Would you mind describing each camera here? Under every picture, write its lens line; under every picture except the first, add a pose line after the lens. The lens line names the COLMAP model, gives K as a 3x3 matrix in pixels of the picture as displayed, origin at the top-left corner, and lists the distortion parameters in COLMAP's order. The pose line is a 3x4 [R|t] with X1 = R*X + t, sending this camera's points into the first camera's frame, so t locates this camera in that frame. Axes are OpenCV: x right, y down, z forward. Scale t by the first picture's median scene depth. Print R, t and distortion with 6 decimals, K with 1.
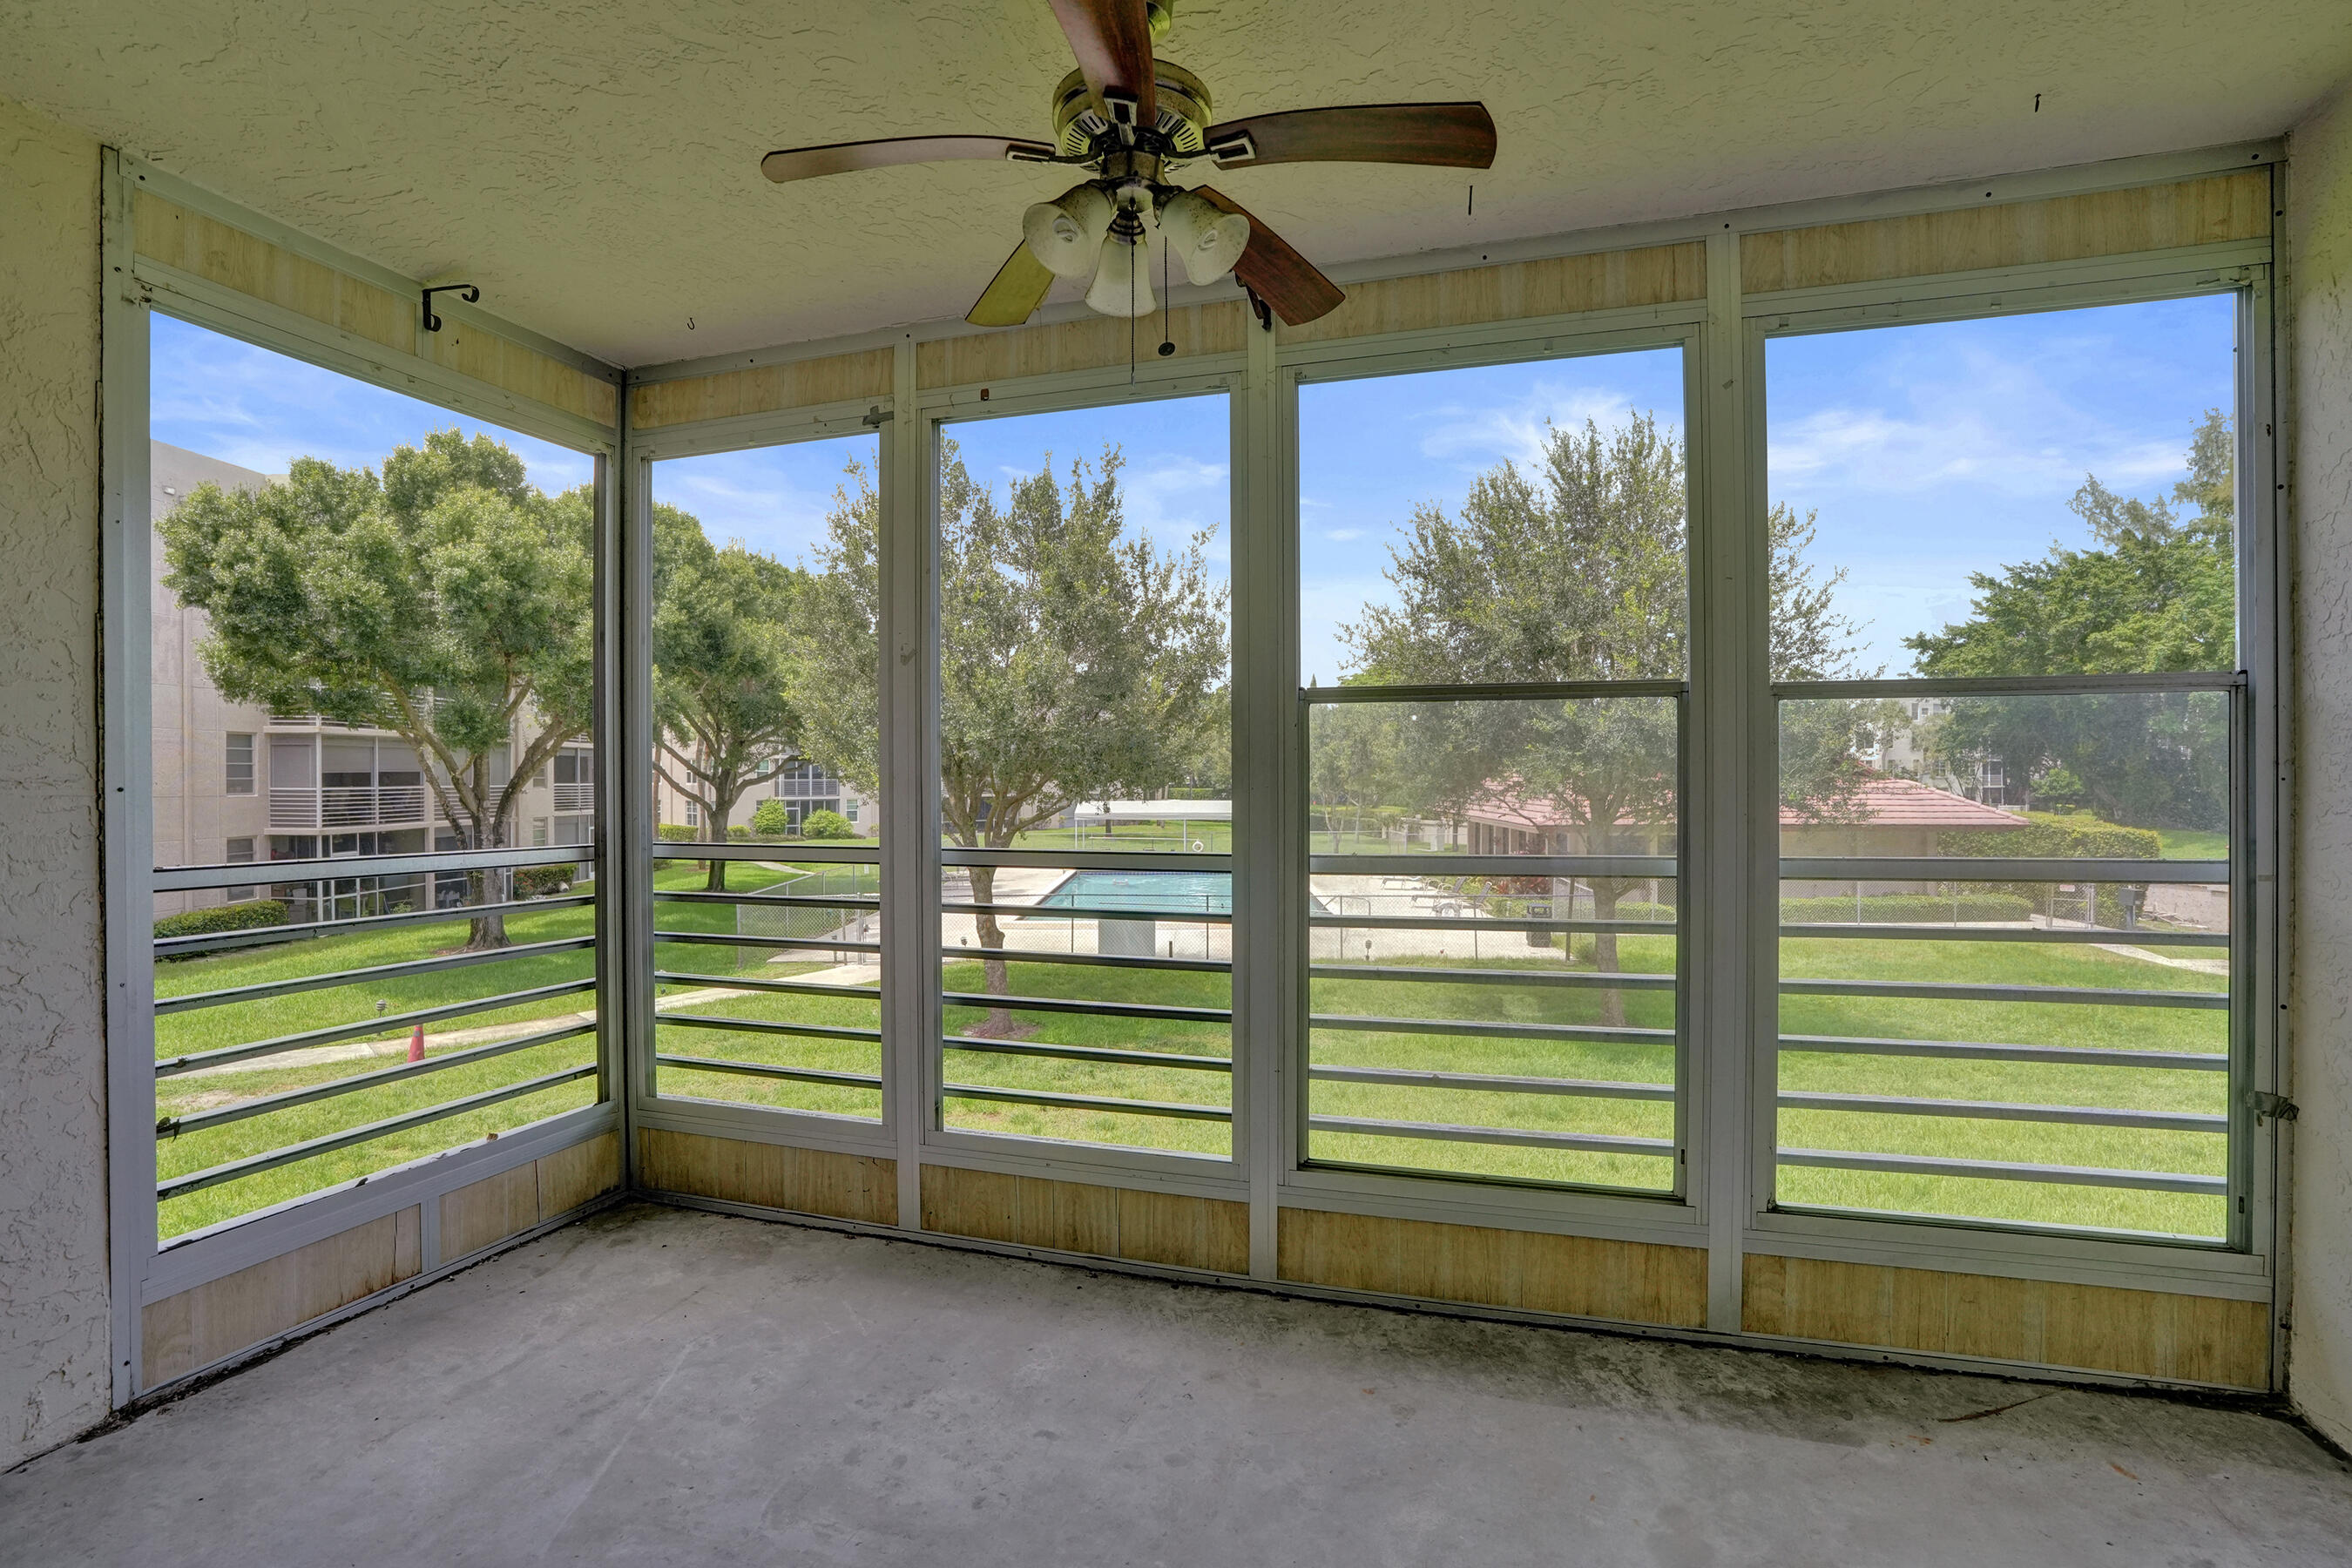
lens RADIAL K [[1132.4, 0, 1176.0], [0, 1132.4, 784.0], [0, 0, 1]] dist [-0.069261, 0.025101]
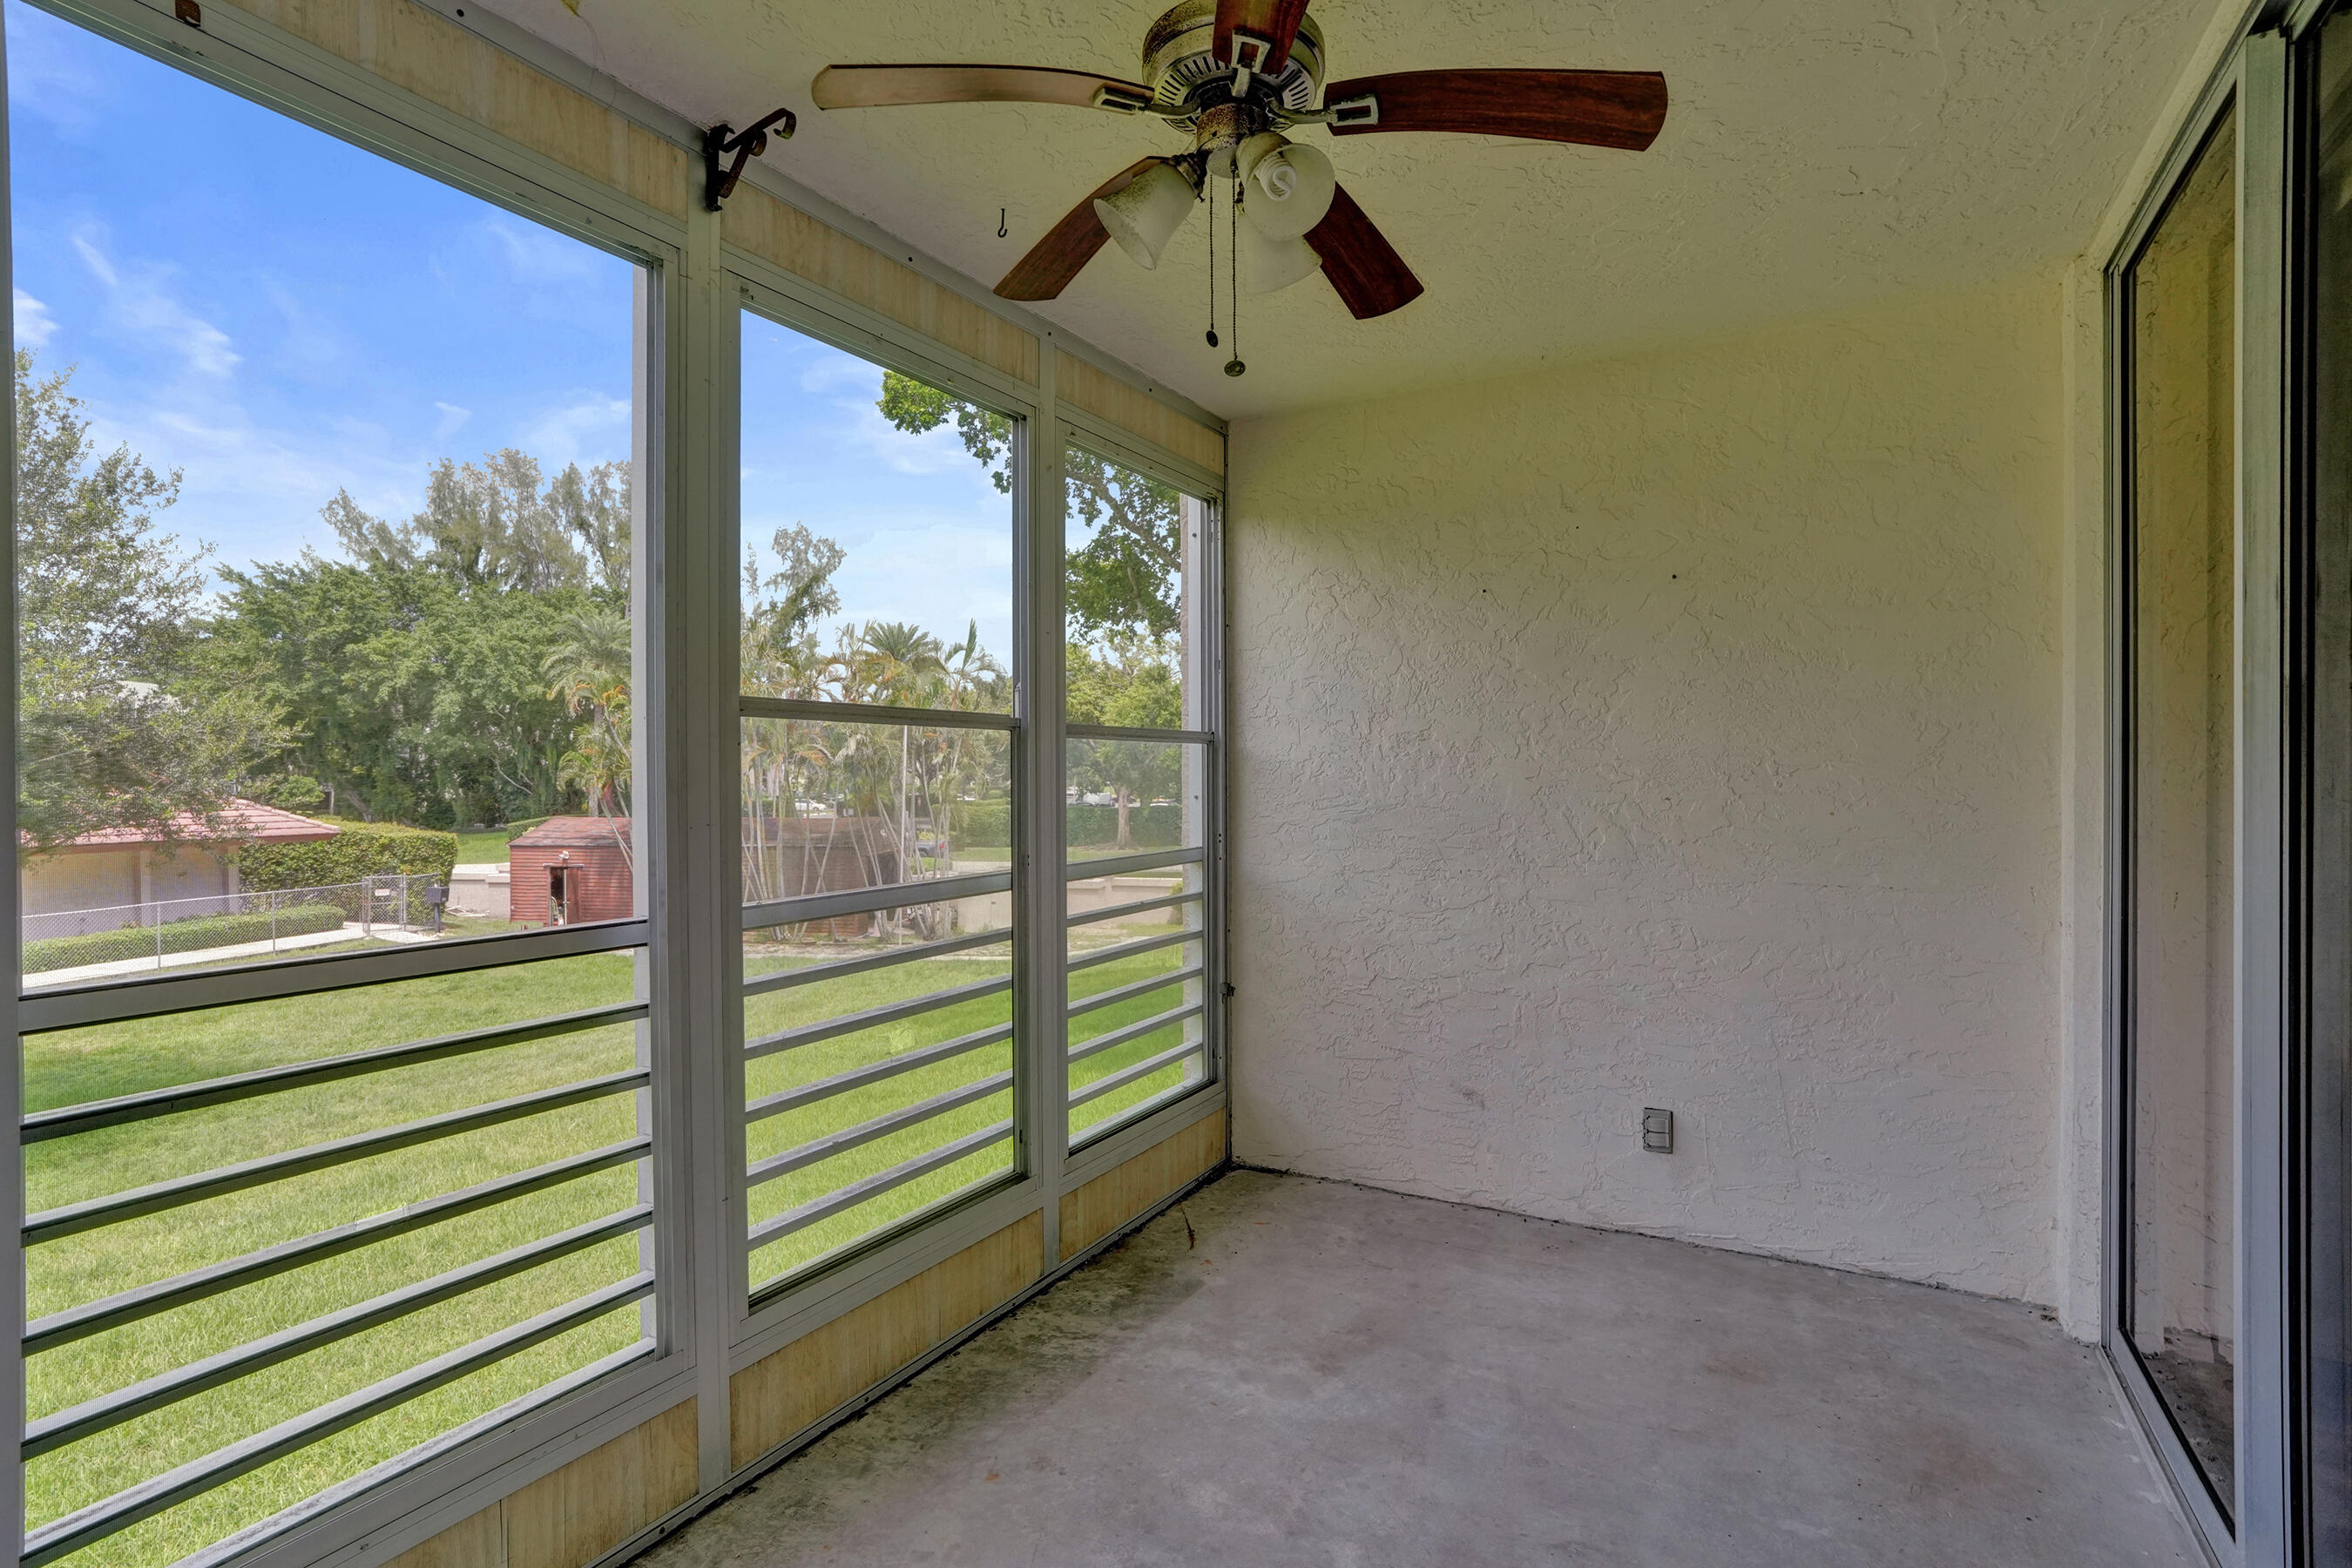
lens RADIAL K [[1134.2, 0, 1177.7], [0, 1134.2, 787.3], [0, 0, 1]] dist [-0.058826, 0.031747]
pose [[0.216995, -0.006639, 0.976150, -0.561187], [0.009575, 0.999943, 0.004673, -0.021639], [-0.976126, 0.008332, 0.217046, 0.526022]]
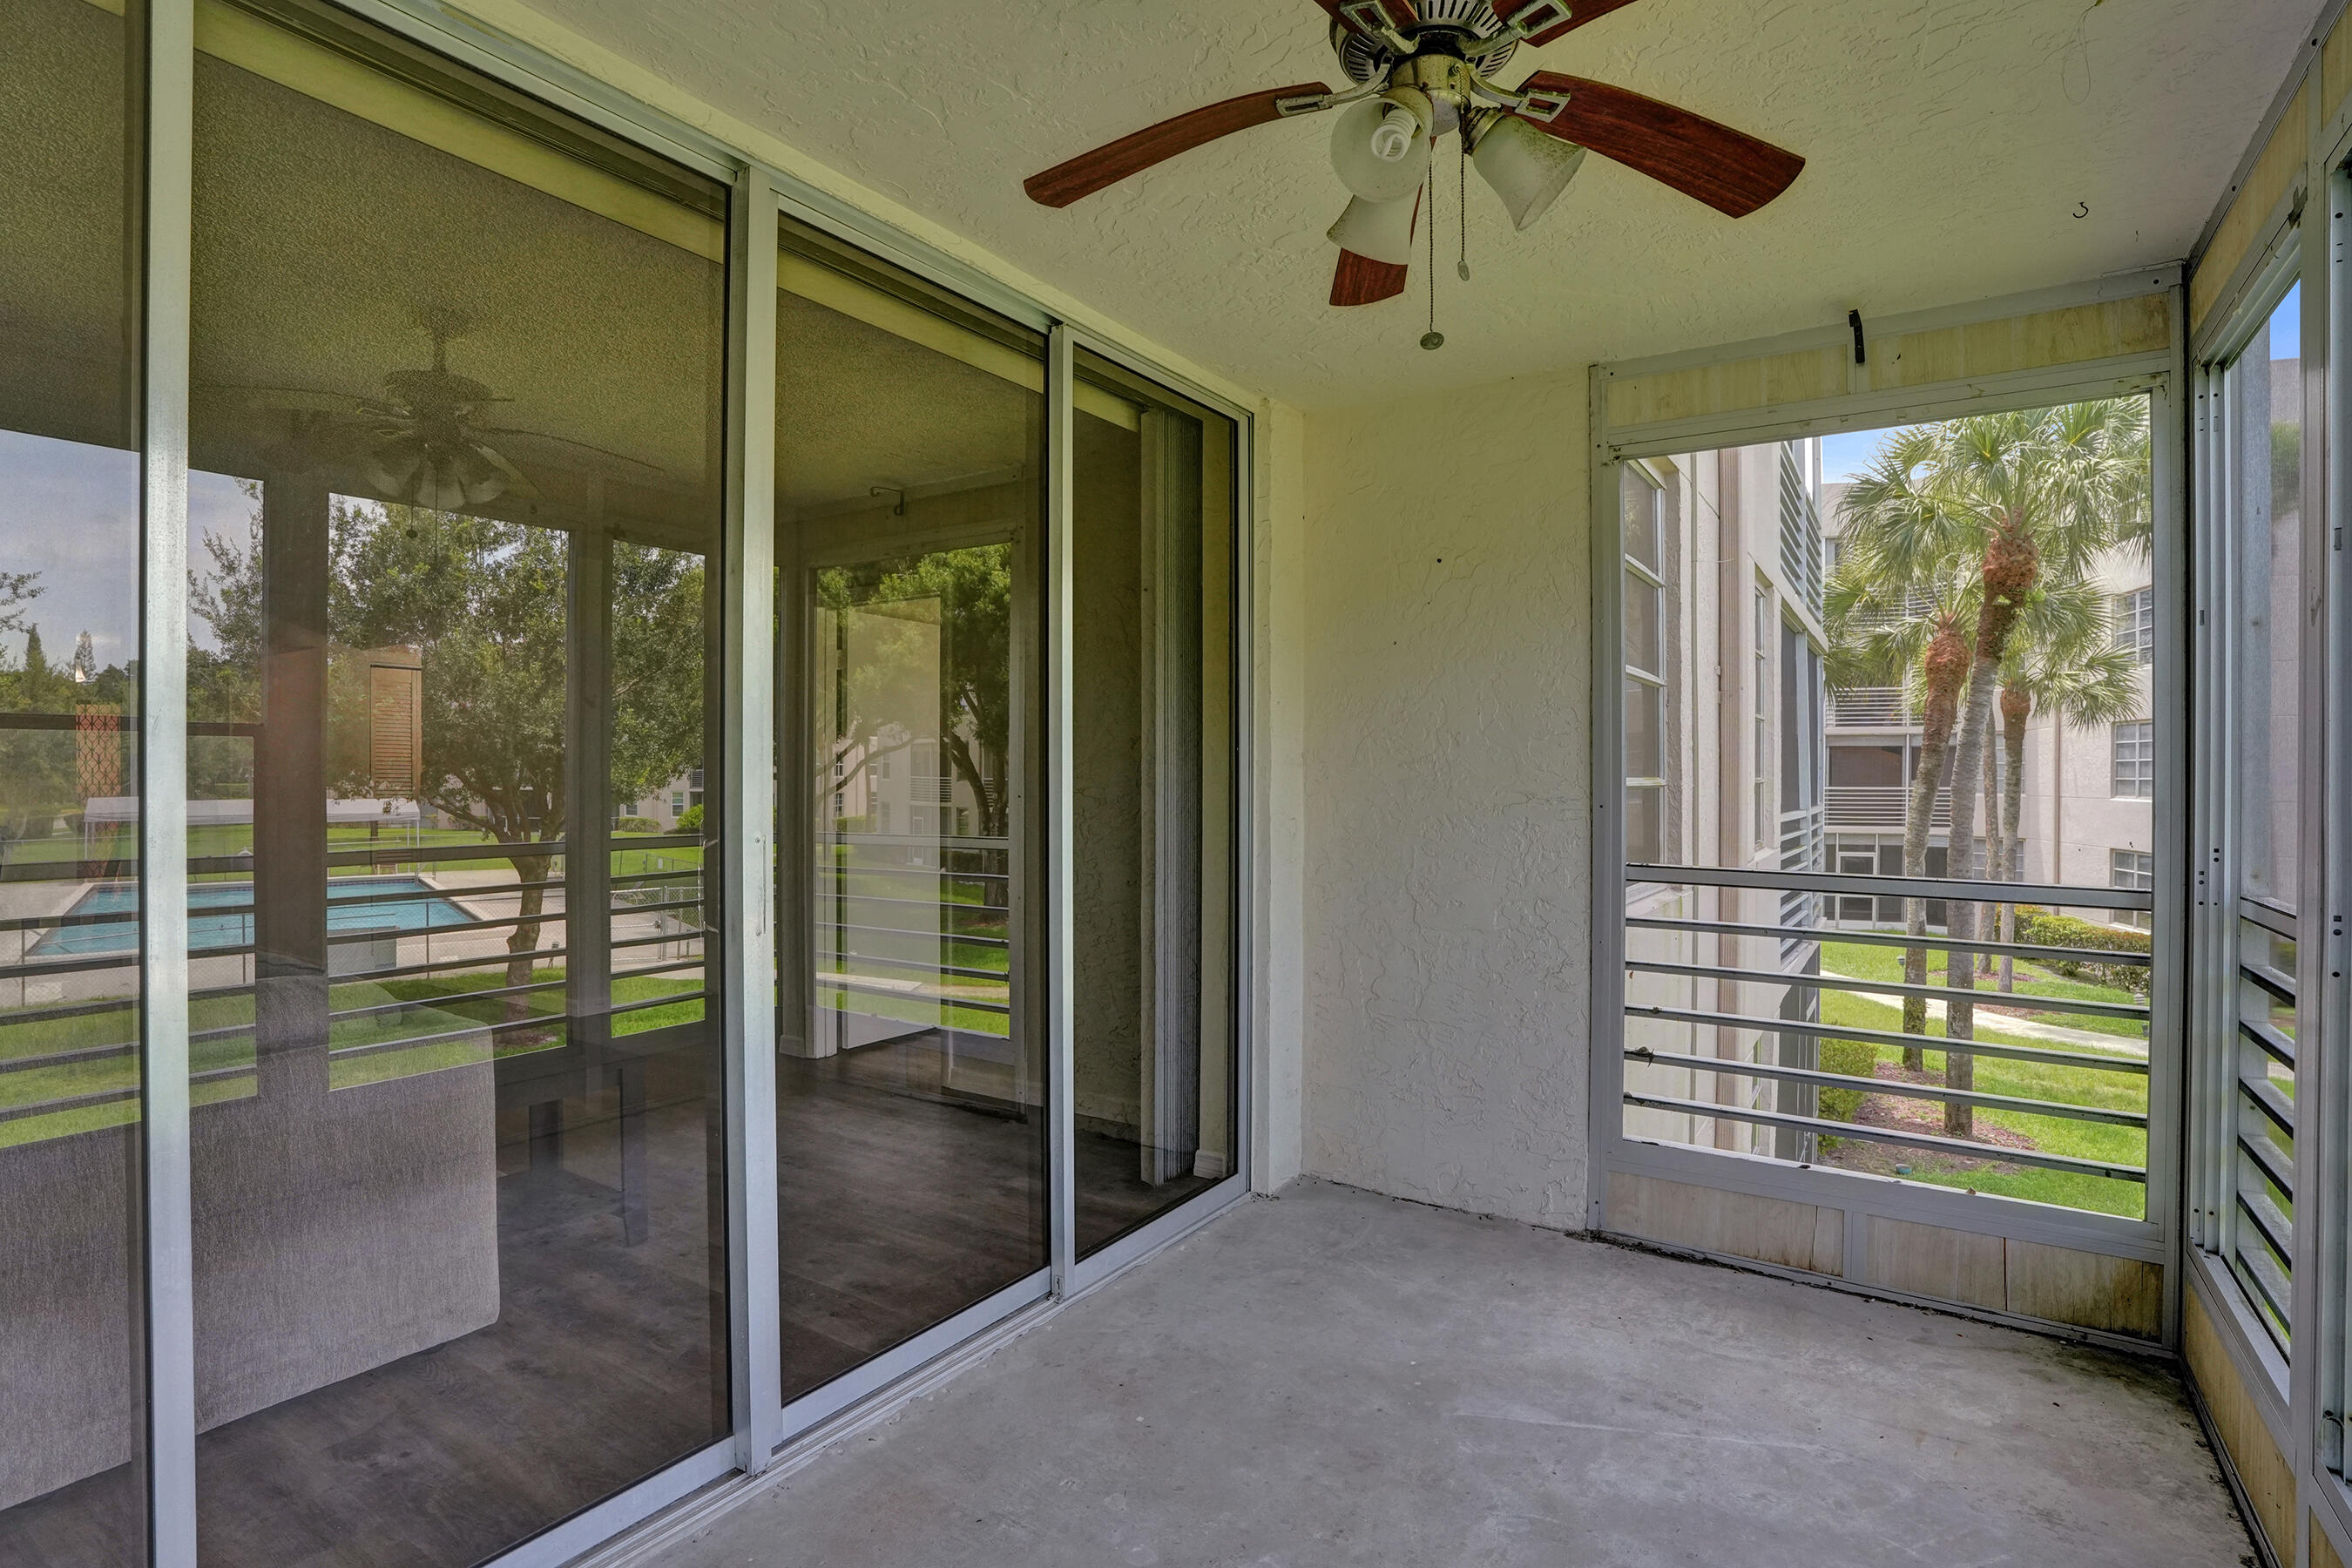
lens RADIAL K [[1185.8, 0, 1168.8], [0, 1185.8, 785.8], [0, 0, 1]] dist [-0.080755, 0.032823]
pose [[-0.268325, 0.012779, -0.963244, 0.510284], [-0.007425, 0.999855, 0.015333, -0.031287], [0.963300, 0.011266, -0.268191, 0.648108]]
